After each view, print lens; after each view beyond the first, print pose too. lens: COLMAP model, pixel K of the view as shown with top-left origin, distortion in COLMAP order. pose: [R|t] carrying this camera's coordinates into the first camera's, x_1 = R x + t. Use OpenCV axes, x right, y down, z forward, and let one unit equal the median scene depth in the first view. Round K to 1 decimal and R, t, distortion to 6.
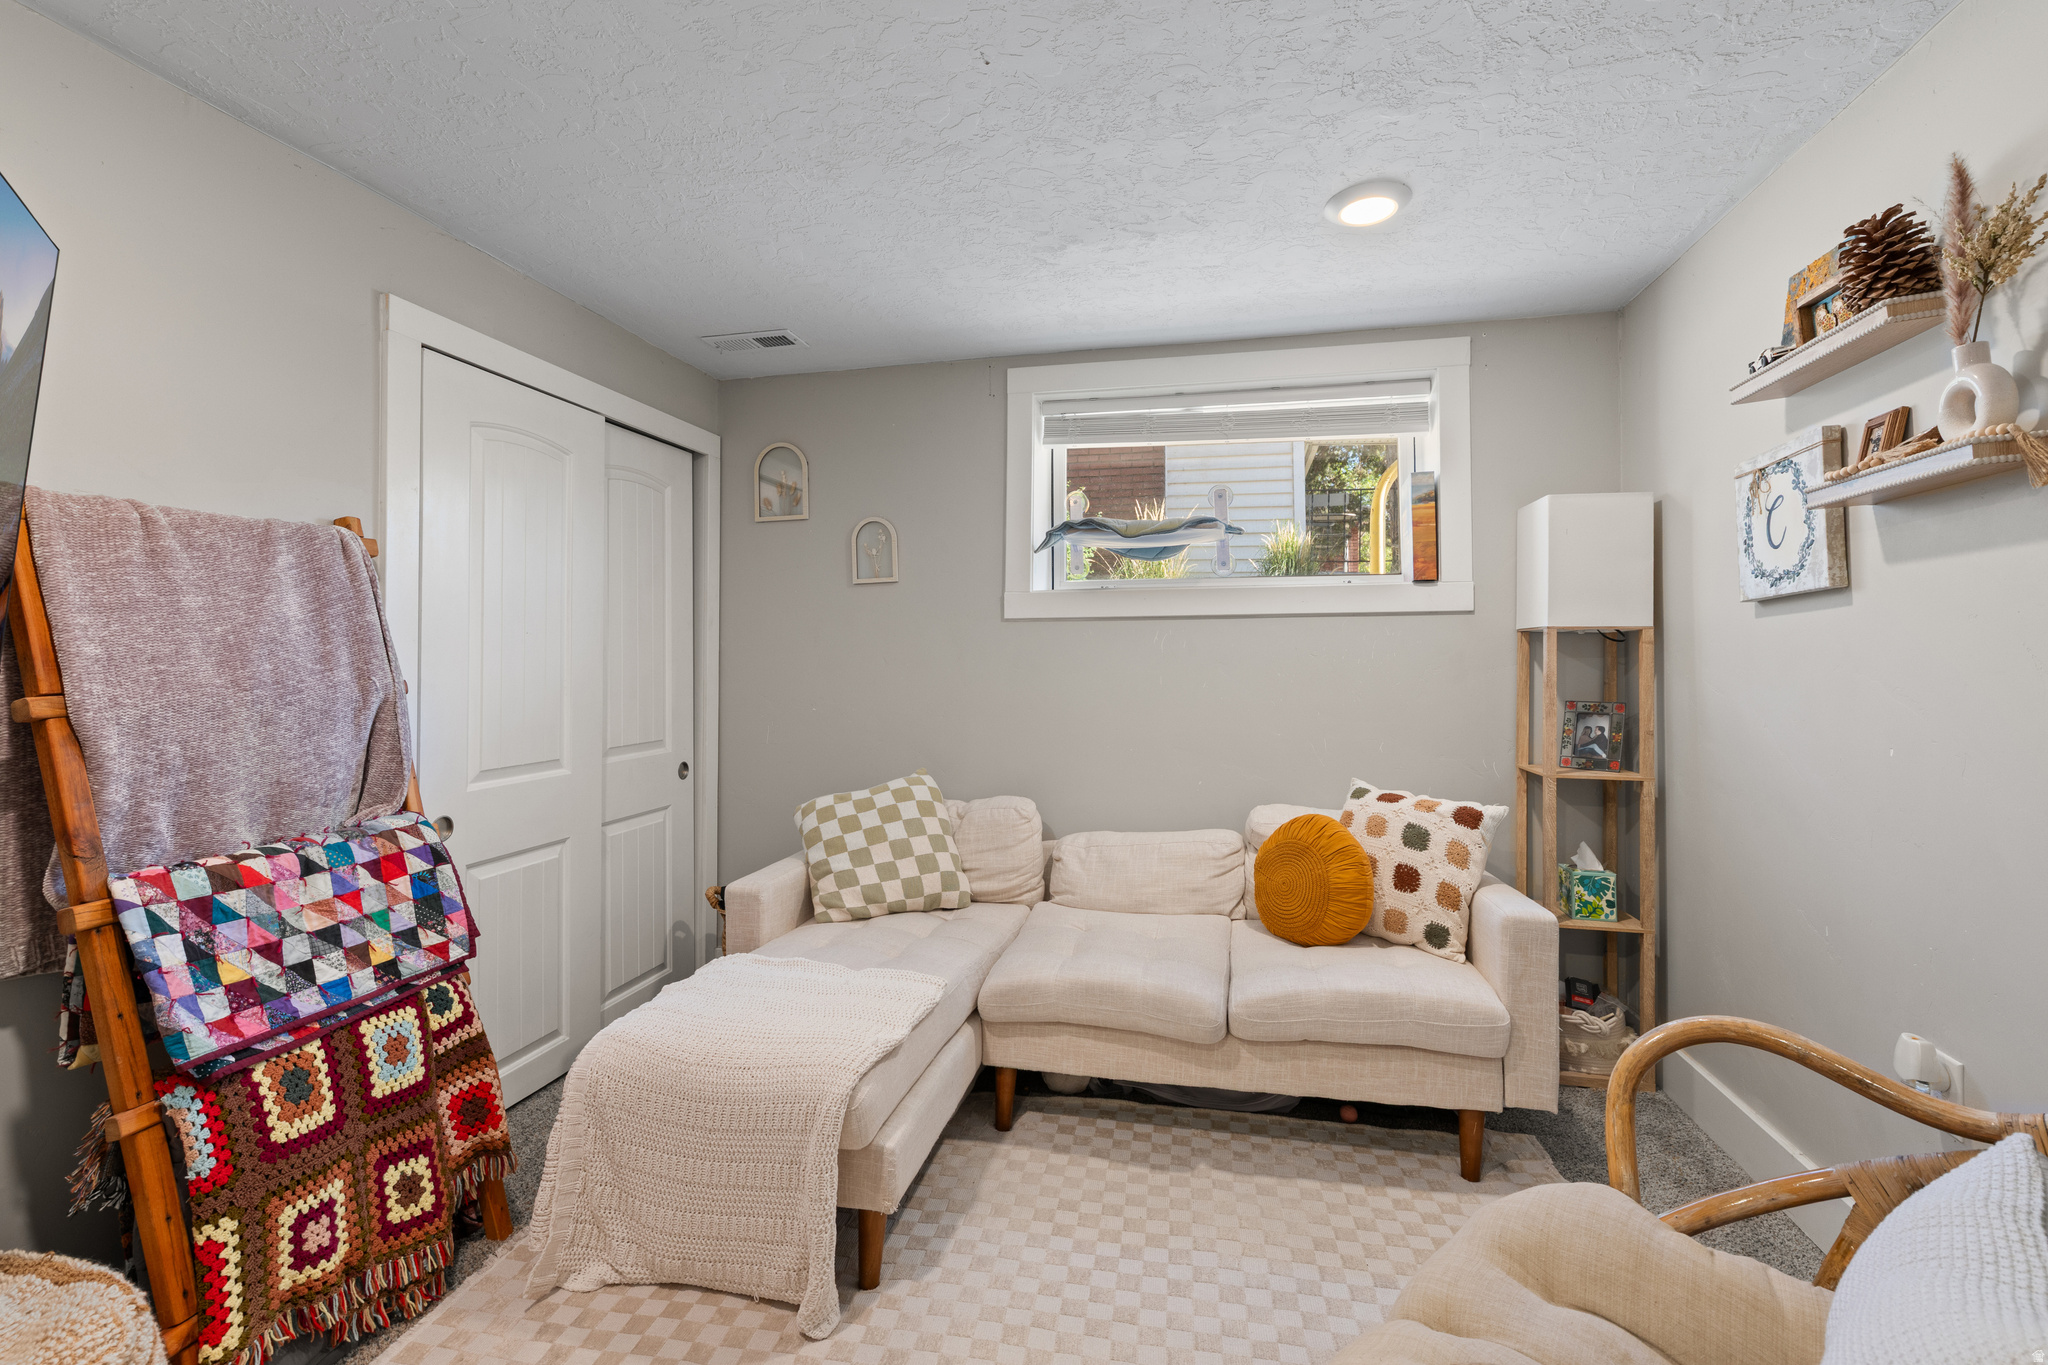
lens RADIAL K [[889.0, 0, 1023.8], [0, 889.0, 639.8], [0, 0, 1]] dist [-0.000753, 0.004315]
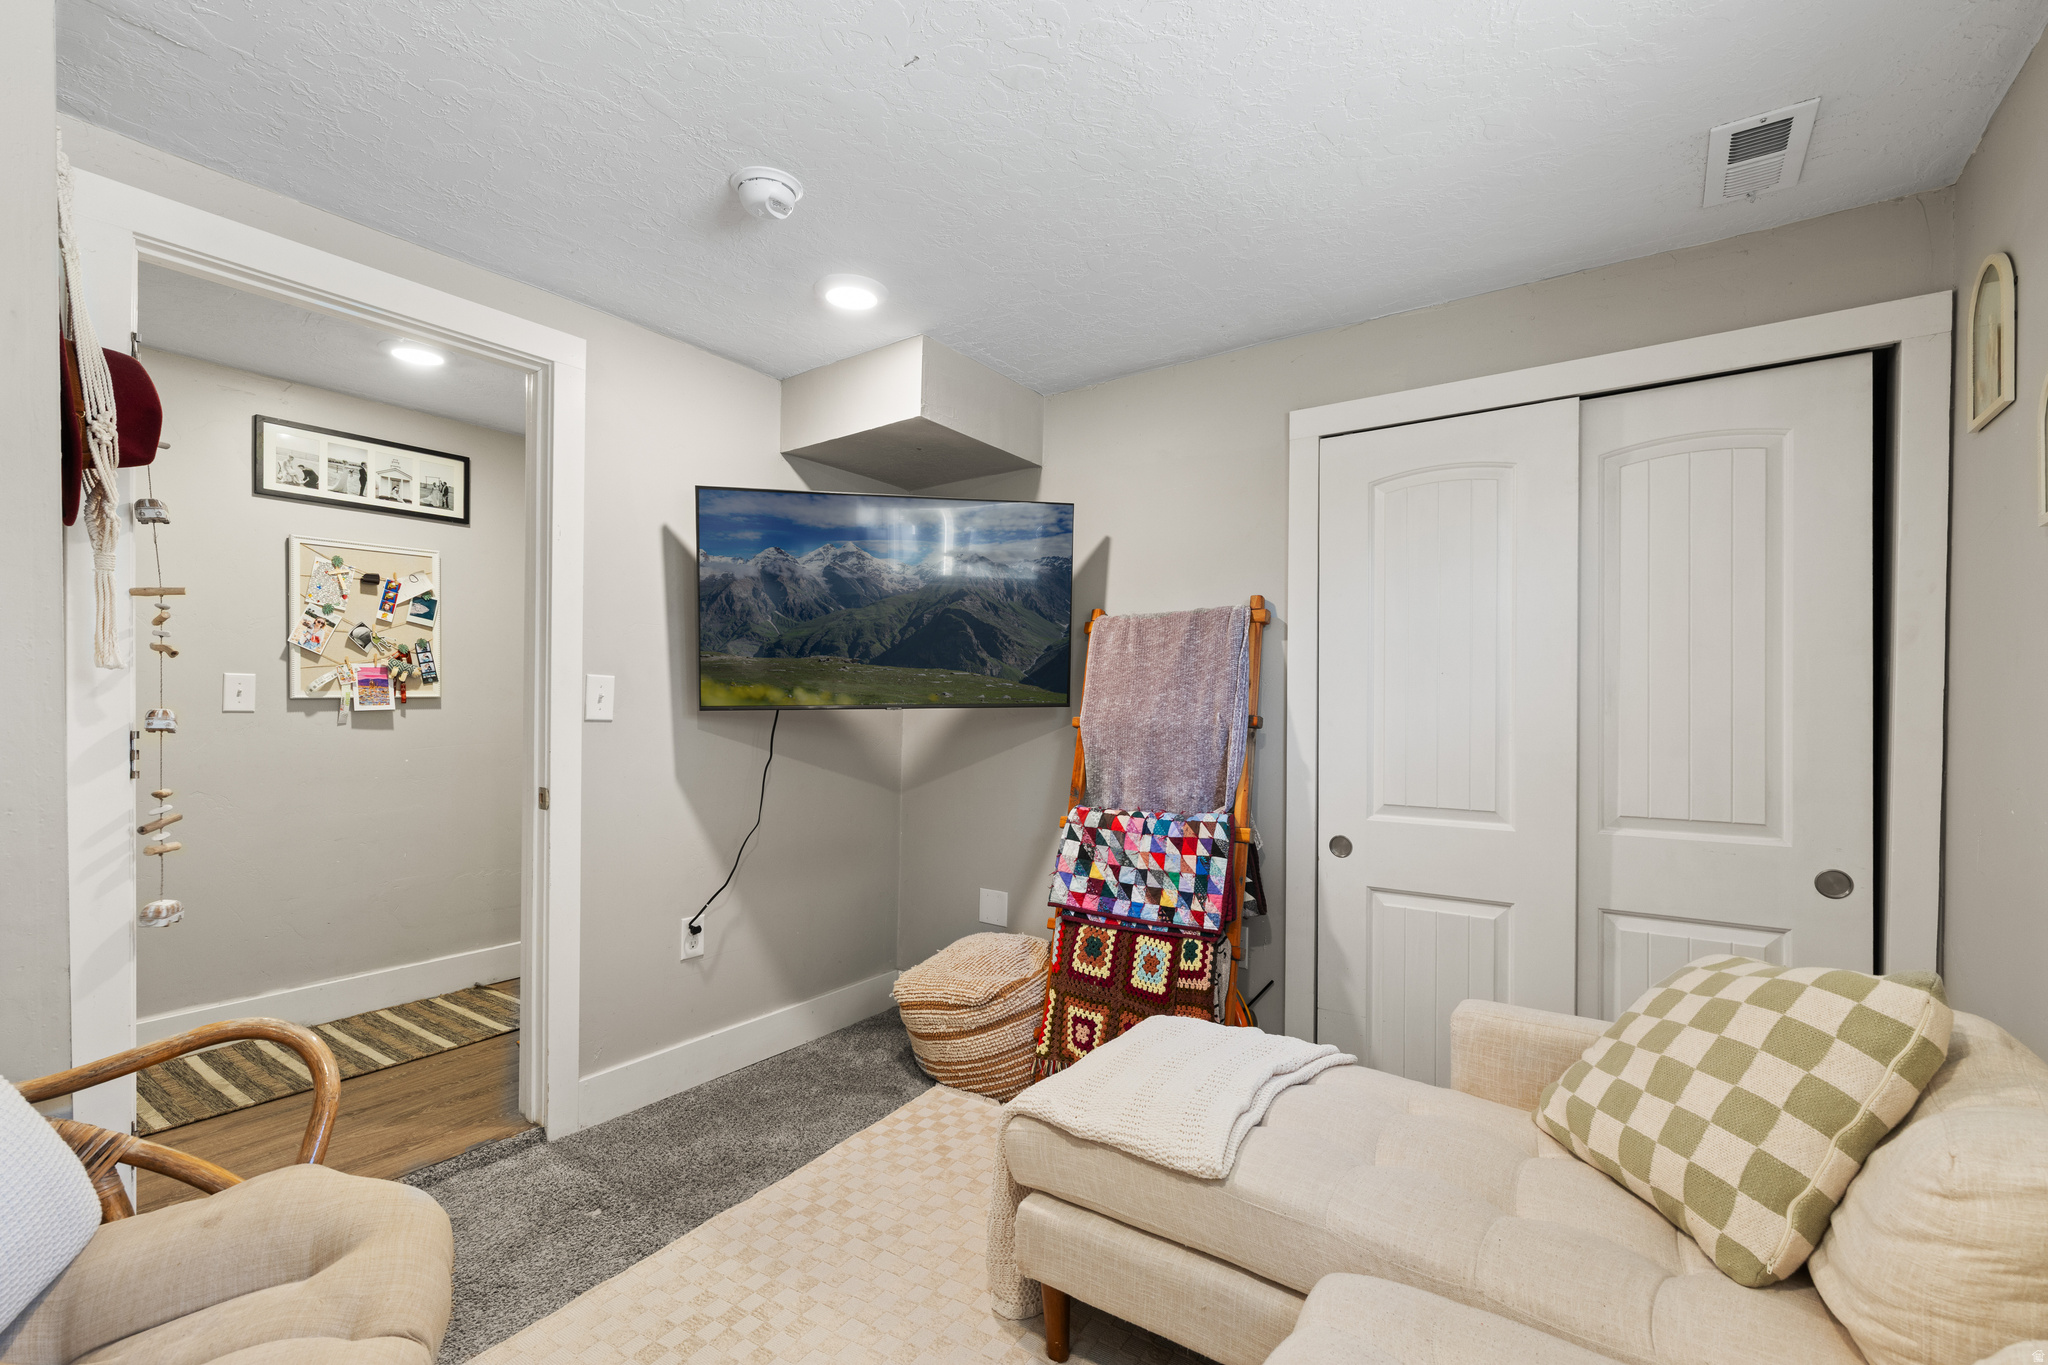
lens RADIAL K [[882.2, 0, 1016.6], [0, 882.2, 692.9], [0, 0, 1]] dist [-0.007553, 0.004145]
pose [[-0.371584, -0.003680, -0.928392, 0.740125], [0.019770, 0.999734, -0.011876, 0.023967], [0.928189, -0.022767, -0.371412, 1.353187]]
